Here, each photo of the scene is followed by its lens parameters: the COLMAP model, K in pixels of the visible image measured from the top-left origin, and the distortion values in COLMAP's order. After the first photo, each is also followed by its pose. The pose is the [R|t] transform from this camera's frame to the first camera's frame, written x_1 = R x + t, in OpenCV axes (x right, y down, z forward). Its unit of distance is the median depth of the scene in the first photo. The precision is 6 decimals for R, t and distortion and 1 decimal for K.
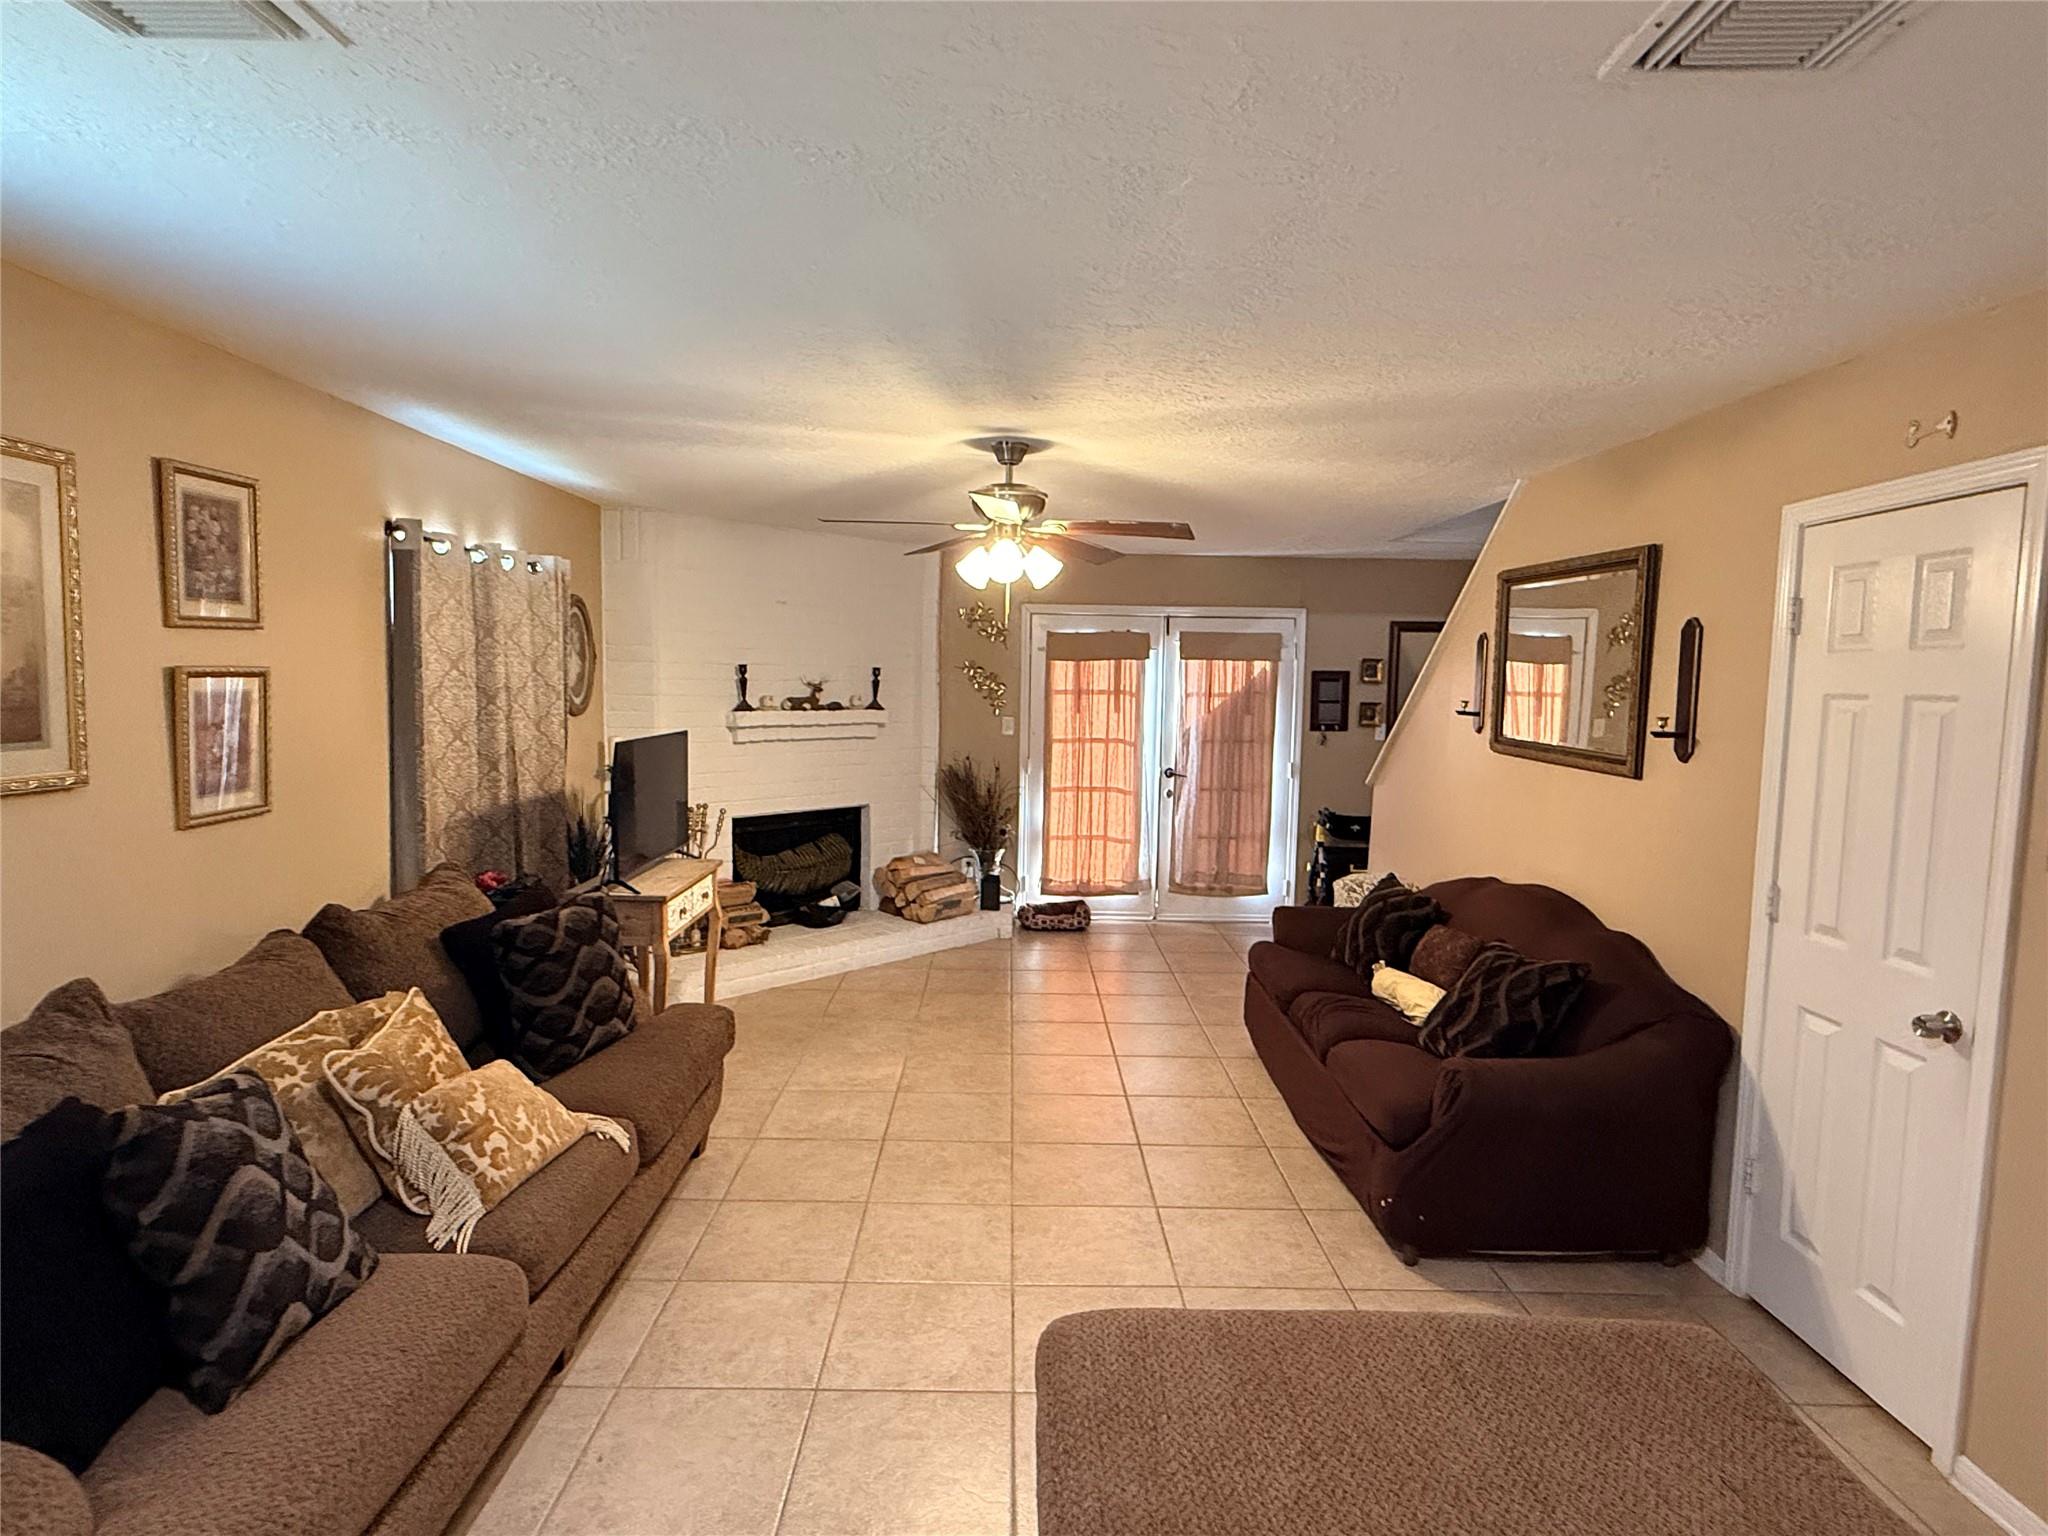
lens RADIAL K [[1096.5, 0, 1019.4], [0, 1096.5, 766.7], [0, 0, 1]] dist [0.000710, 0.002051]
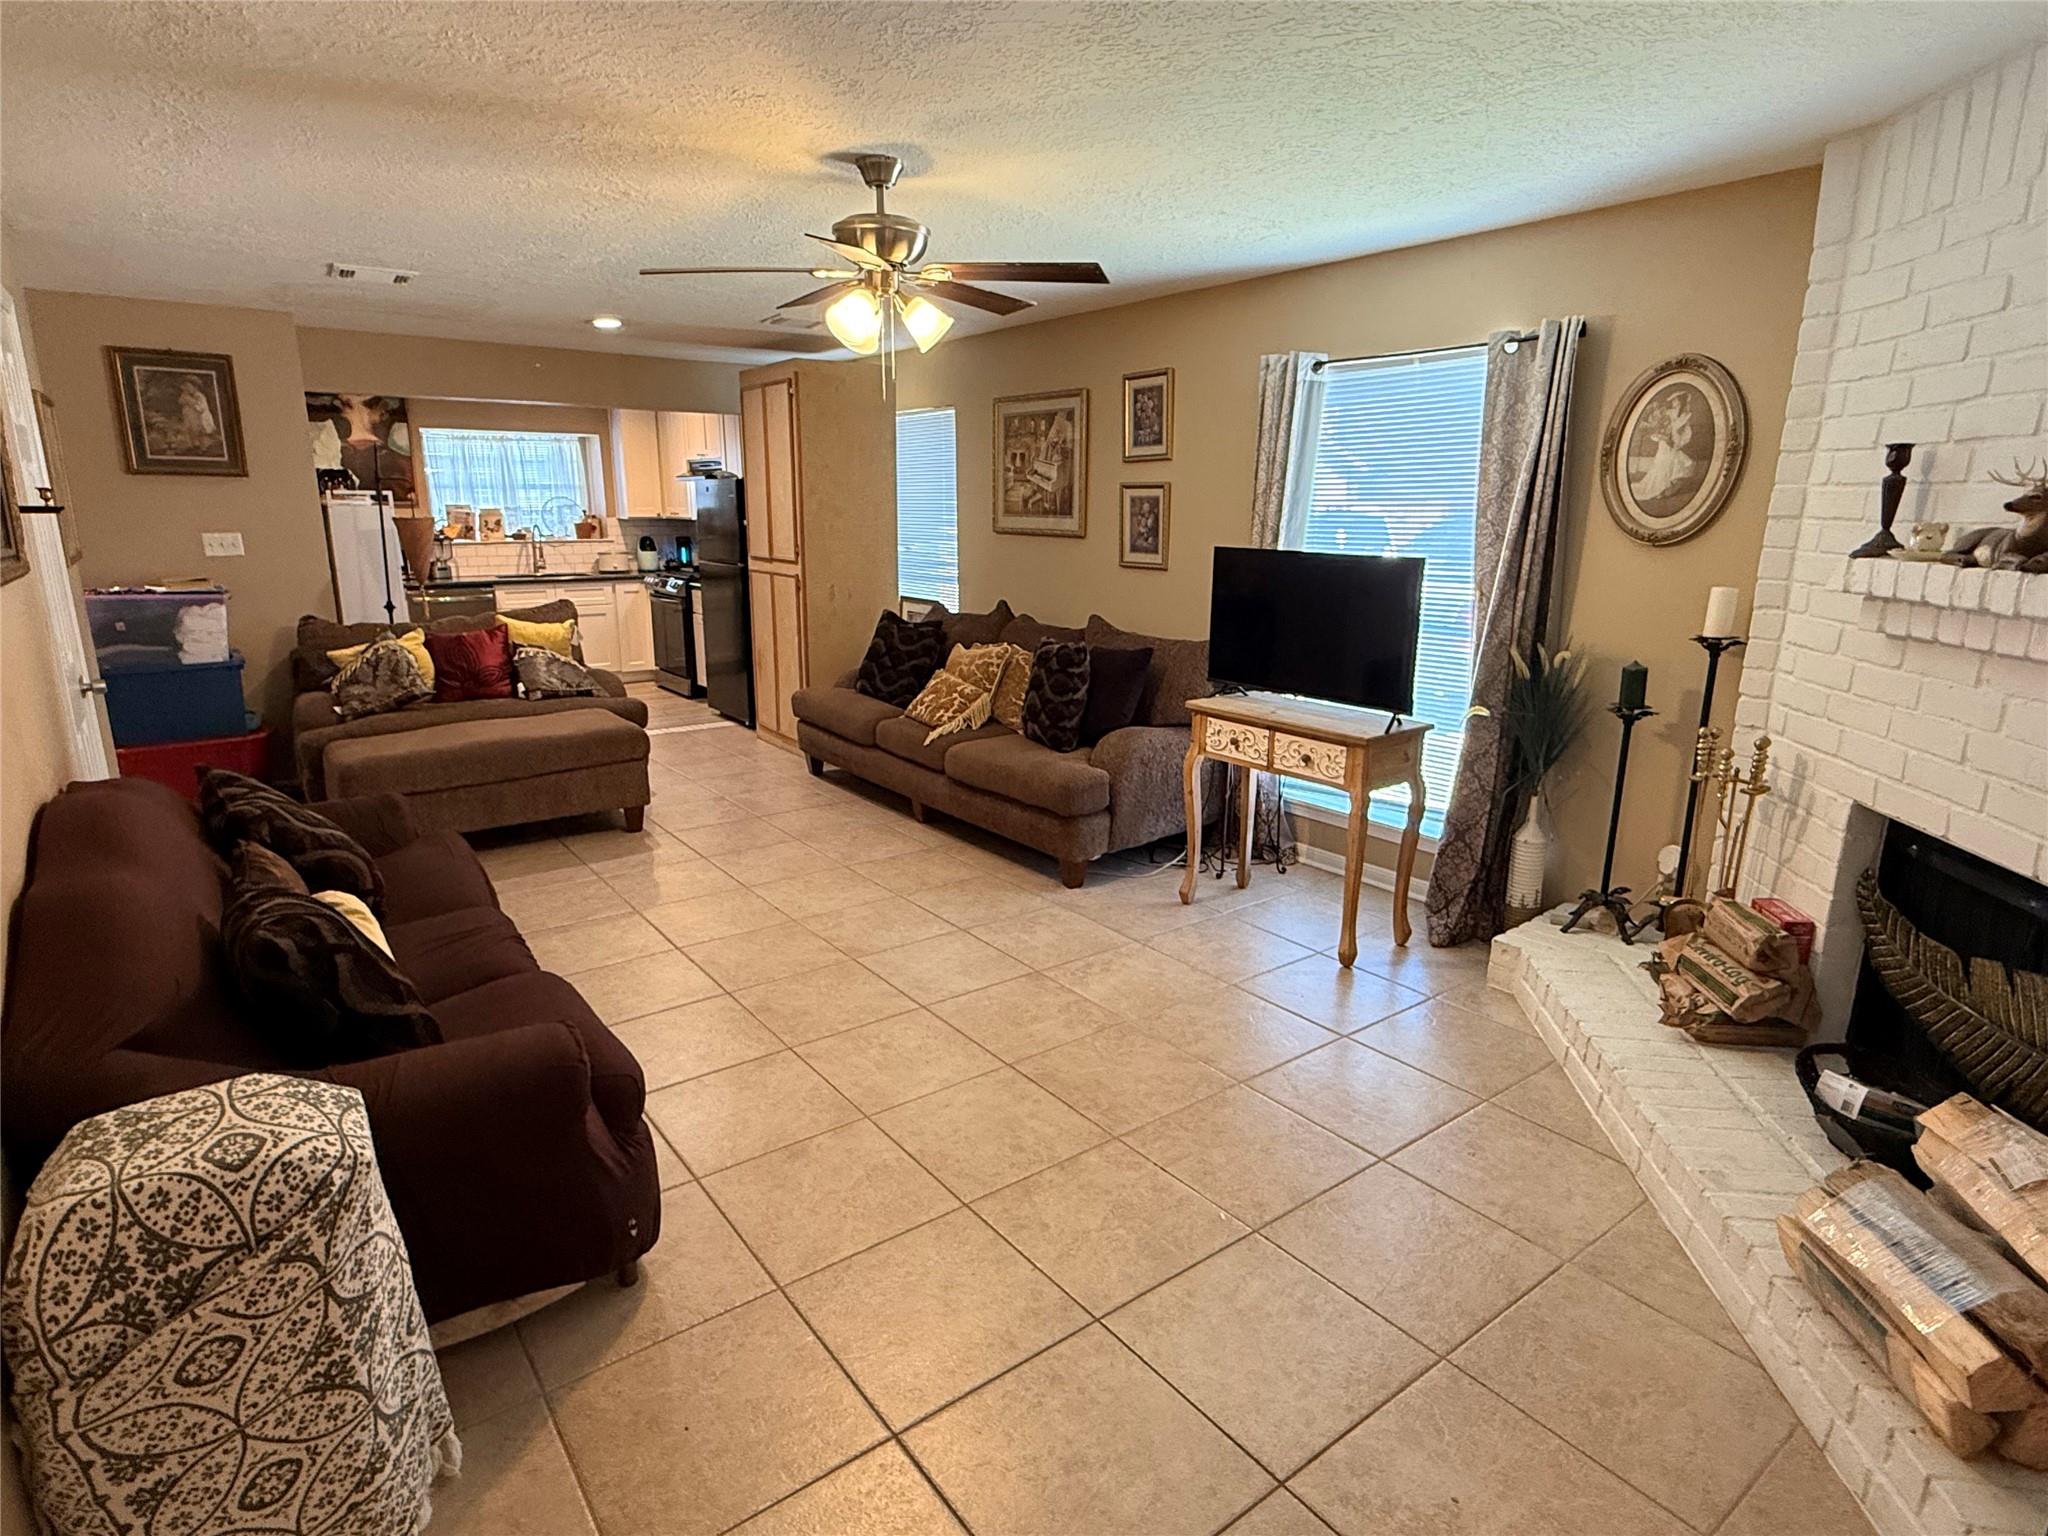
lens RADIAL K [[1096.5, 0, 1019.0], [0, 1096.5, 771.3], [0, 0, 1]] dist [0.000710, 0.002051]
pose [[-0.804056, 0.115433, -0.583241, 0.376200], [-0.073922, 0.953951, 0.290712, -0.097319], [0.589940, 0.276863, -0.758497, 1.585139]]
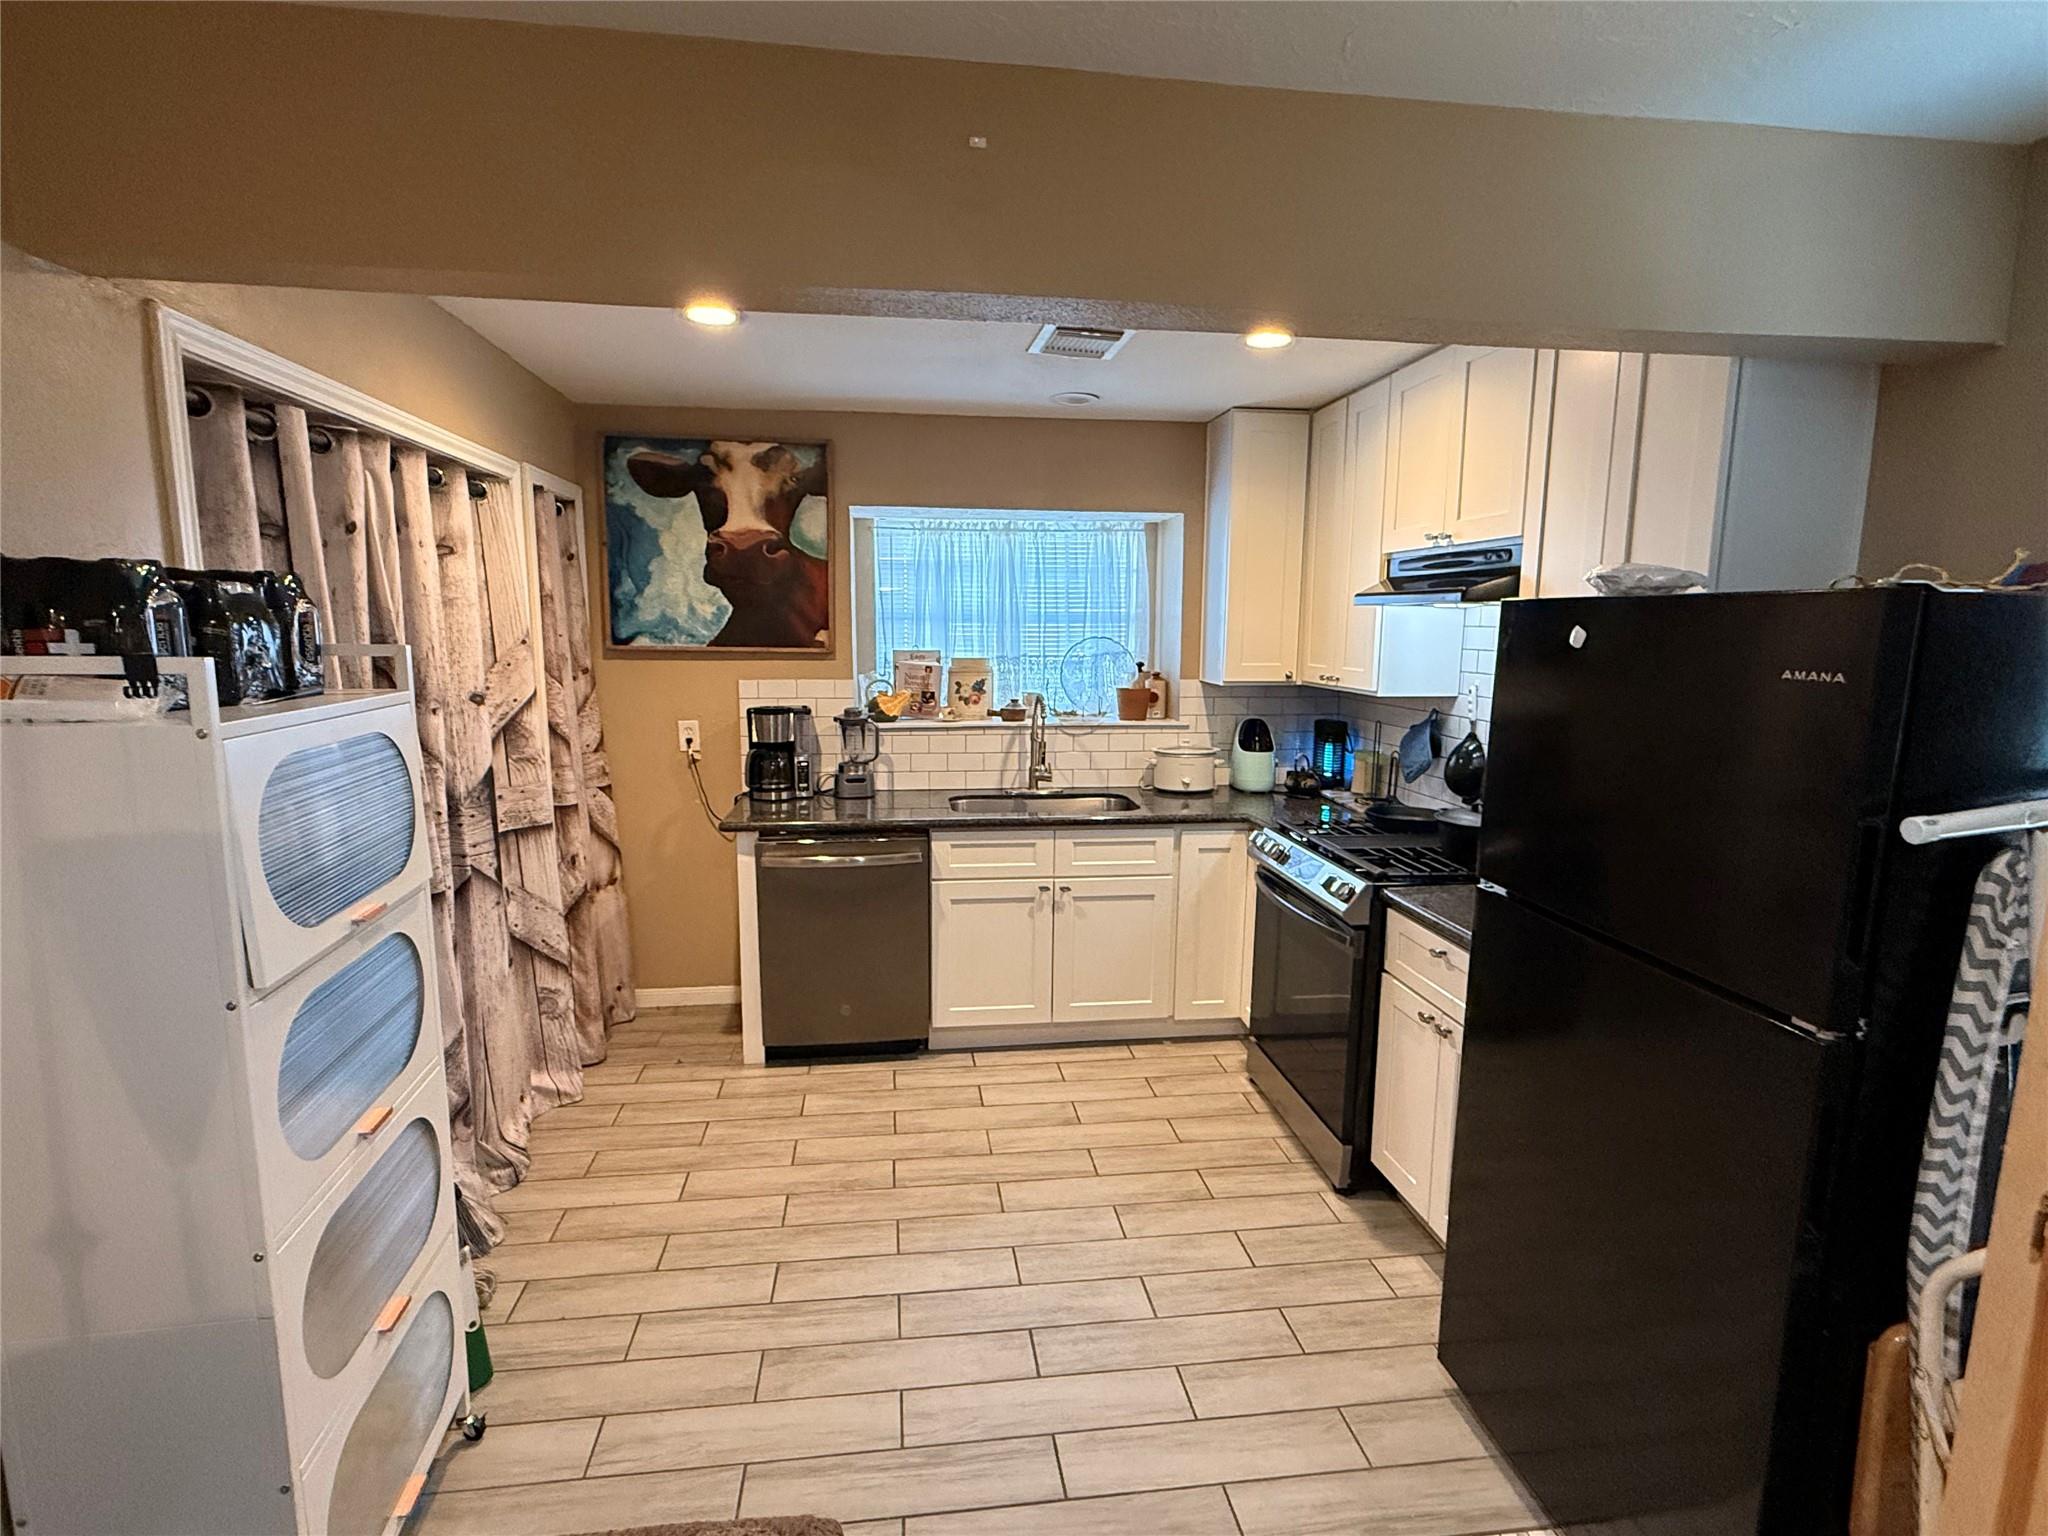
lens RADIAL K [[988.1, 0, 1015.3], [0, 988.1, 766.3], [0, 0, 1]] dist [0.011057, -0.000060]
pose [[-0.992405, -0.012749, -0.122350, 0.216546], [-0.040828, 0.972372, 0.229840, -0.064511], [0.116040, 0.233089, -0.965507, 1.040300]]
